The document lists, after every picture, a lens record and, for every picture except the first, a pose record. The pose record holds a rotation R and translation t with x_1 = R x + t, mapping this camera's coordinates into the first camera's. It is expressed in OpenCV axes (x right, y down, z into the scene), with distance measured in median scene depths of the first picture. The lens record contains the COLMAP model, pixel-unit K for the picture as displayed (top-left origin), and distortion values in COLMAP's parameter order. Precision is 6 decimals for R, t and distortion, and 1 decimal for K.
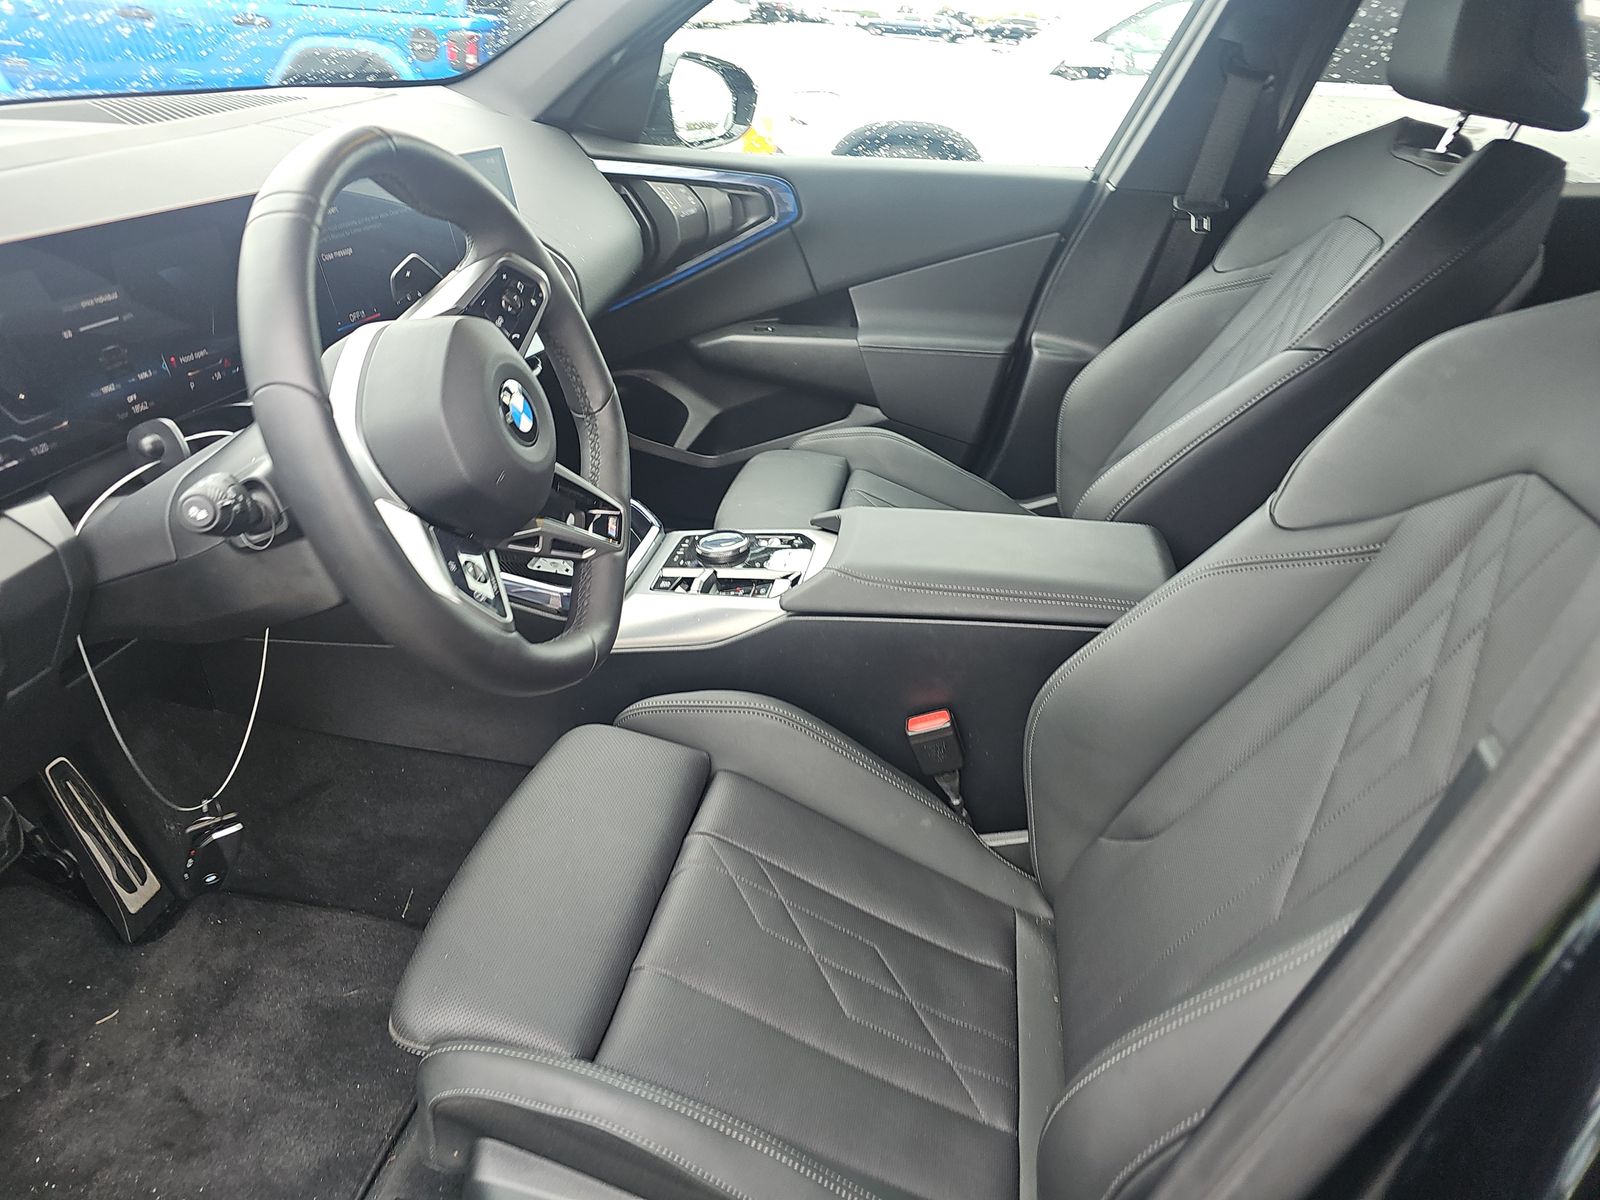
lens RADIAL K [[1099.1, 0, 786.4], [0, 1099.1, 605.1], [0, 0, 1]] dist [0.040329, -0.012713]
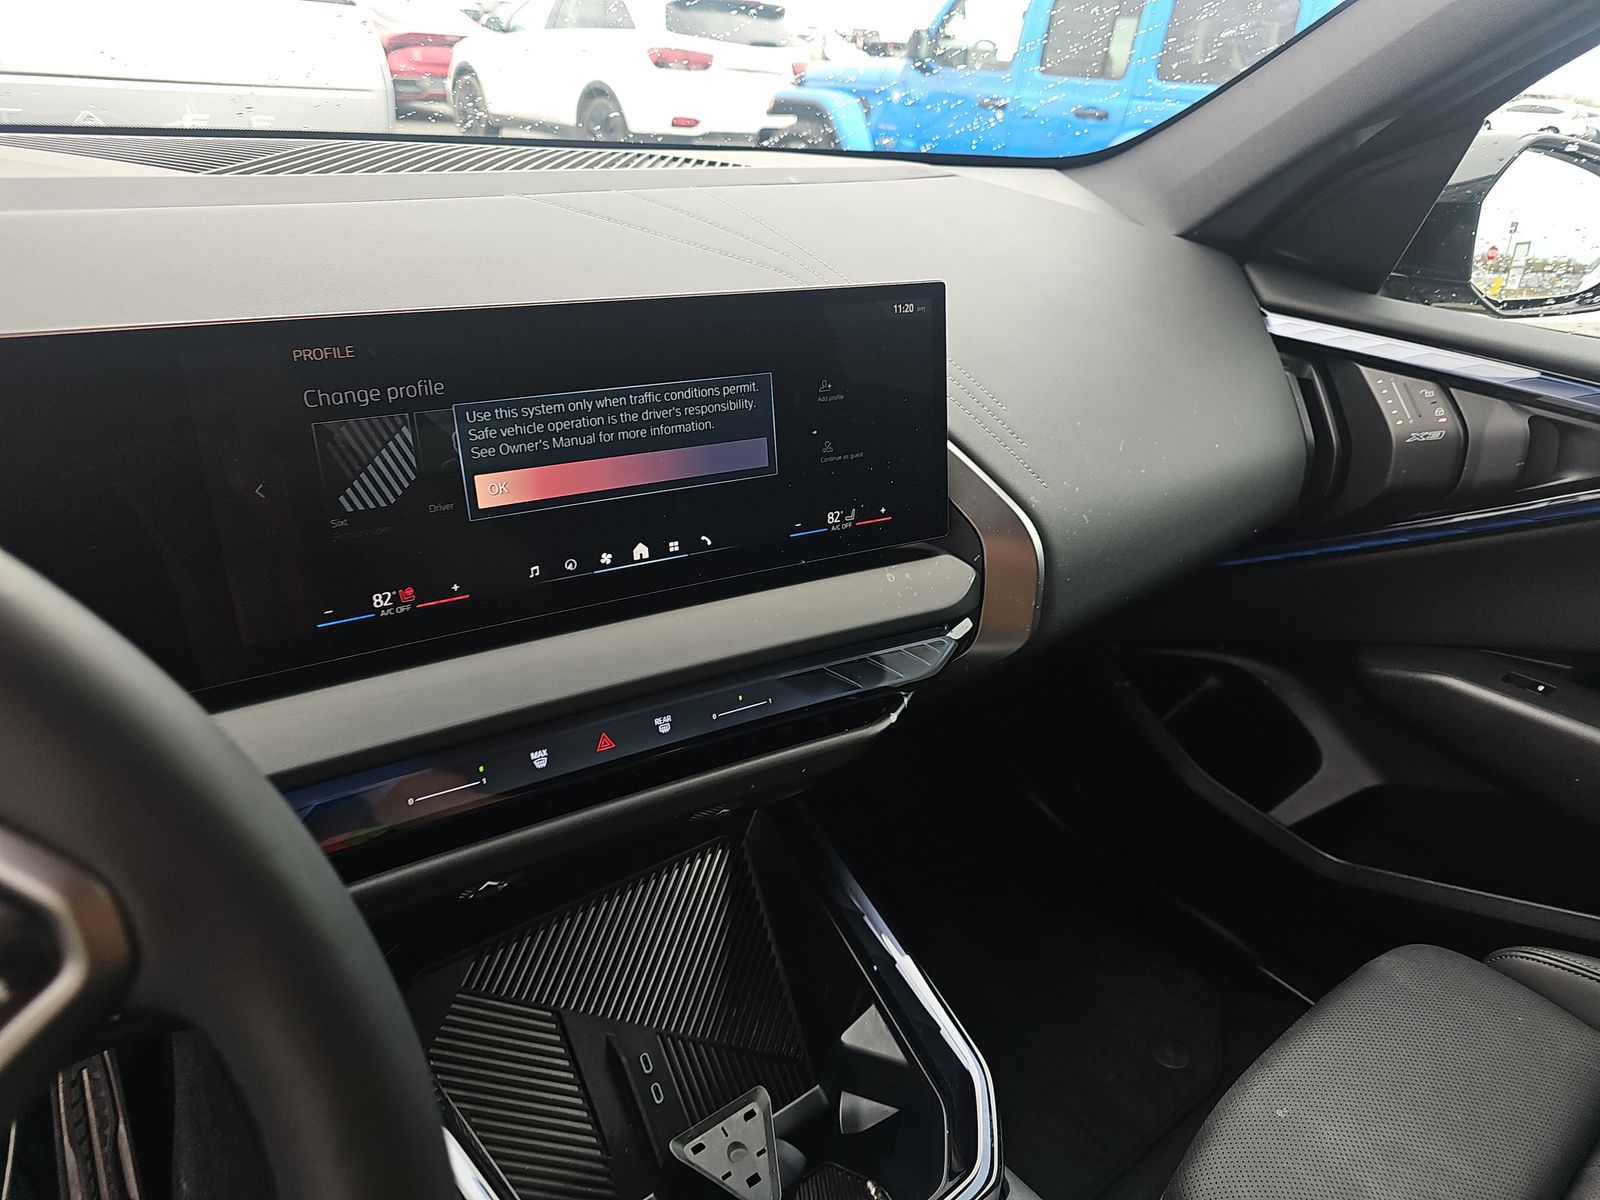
lens RADIAL K [[1099.1, 0, 782.8], [0, 1099.1, 601.1], [0, 0, 1]] dist [0.040329, -0.012713]
pose [[0.760532, 0.293405, -0.579227, 0.004640], [-0.338337, 0.940475, 0.032153, -0.202202], [0.554183, 0.171521, 0.814532, 0.438497]]
